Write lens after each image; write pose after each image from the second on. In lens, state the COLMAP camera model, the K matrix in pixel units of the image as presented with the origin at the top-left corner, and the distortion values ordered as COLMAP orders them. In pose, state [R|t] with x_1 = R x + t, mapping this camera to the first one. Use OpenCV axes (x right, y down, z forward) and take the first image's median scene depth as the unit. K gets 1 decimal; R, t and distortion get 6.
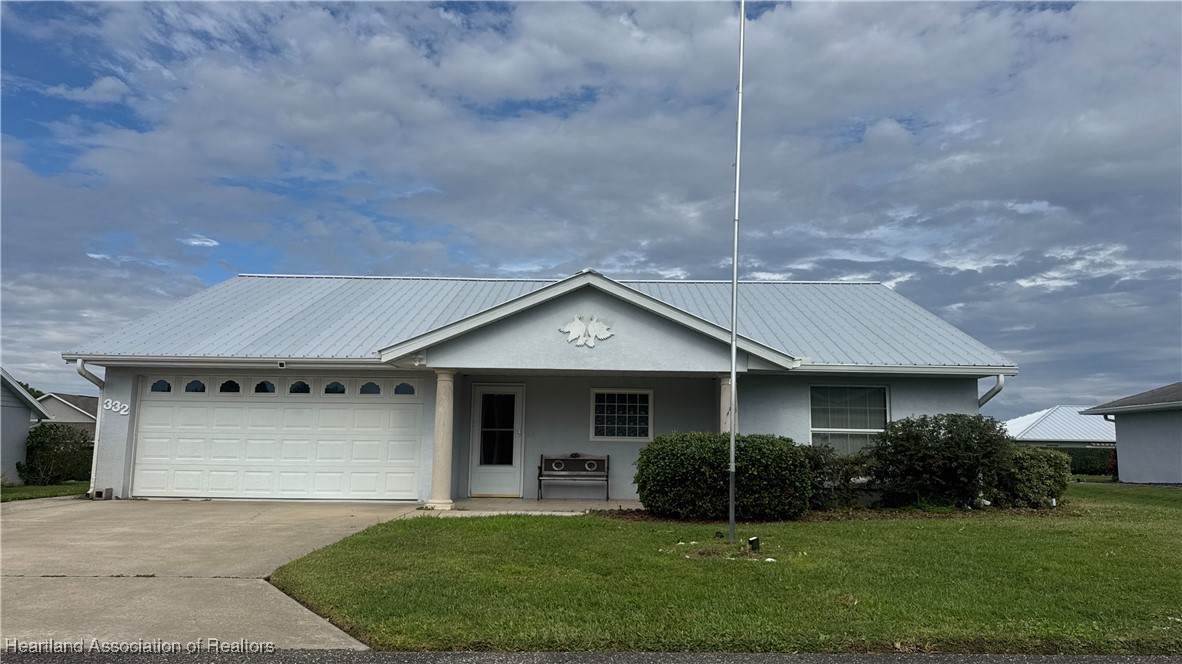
lens RADIAL K [[797.4, 0, 591.0], [0, 797.4, 332.0], [0, 0, 1]] dist [0.001865, -0.001104]
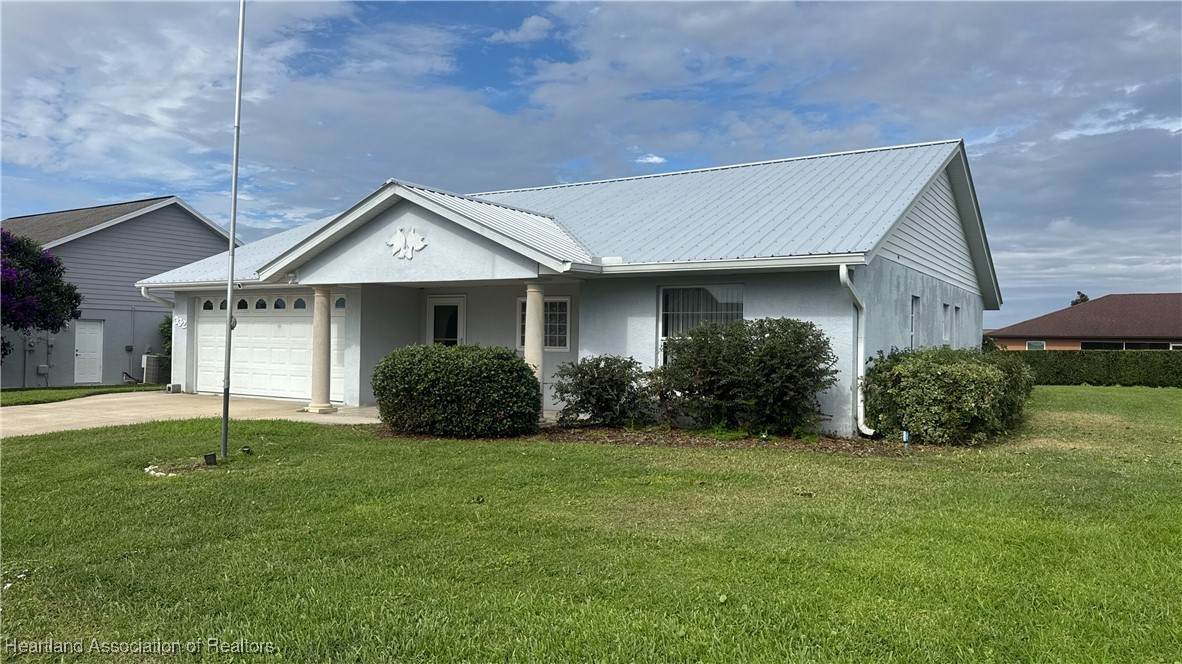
lens RADIAL K [[833.6, 0, 591.0], [0, 833.6, 332.0], [0, 0, 1]] dist [0.043963, -0.003201]
pose [[0.841884, -0.004197, -0.539642, 0.684778], [0.068723, 0.992662, 0.099493, 0.019626], [0.535264, -0.120847, 0.835995, 0.212215]]
